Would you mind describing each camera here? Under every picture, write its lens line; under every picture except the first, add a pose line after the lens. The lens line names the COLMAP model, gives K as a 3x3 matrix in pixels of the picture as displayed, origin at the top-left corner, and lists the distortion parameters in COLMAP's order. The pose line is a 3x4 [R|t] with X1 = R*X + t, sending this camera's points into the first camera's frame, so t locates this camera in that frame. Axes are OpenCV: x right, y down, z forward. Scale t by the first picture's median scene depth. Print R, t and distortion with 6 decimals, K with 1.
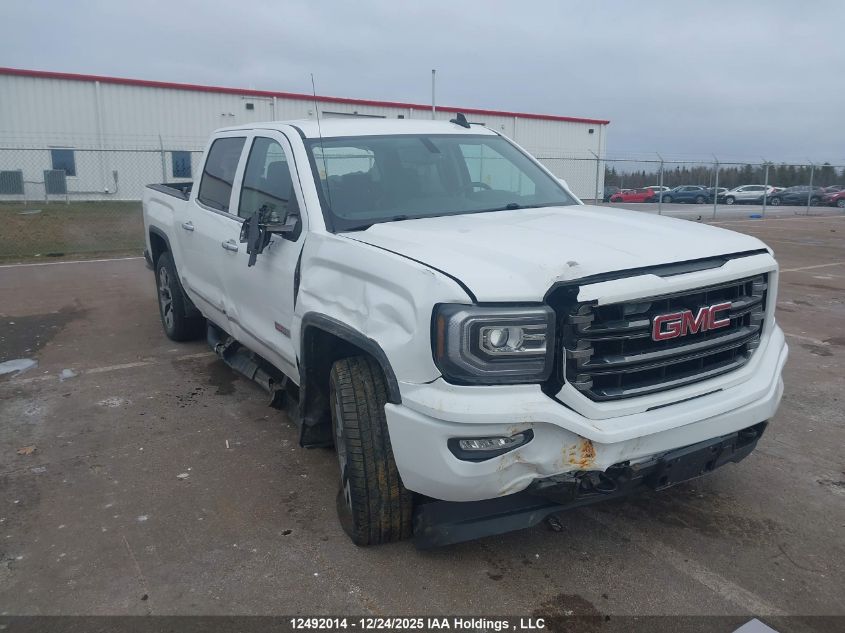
lens RADIAL K [[644.7, 0, 421.6], [0, 644.7, 317.7], [0, 0, 1]] dist [0.046988, -0.089440]
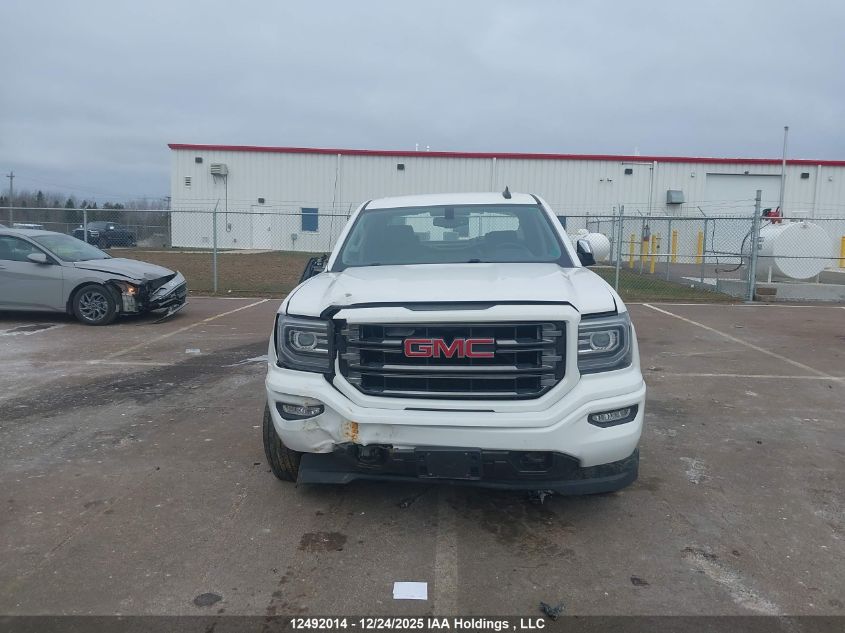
lens RADIAL K [[644.7, 0, 418.3], [0, 644.7, 311.3], [0, 0, 1]] dist [0.046988, -0.089440]
pose [[0.820616, 0.078059, -0.566123, 1.139362], [-0.135389, 0.988981, -0.059888, 0.019290], [0.555210, 0.125793, 0.822142, -0.109214]]
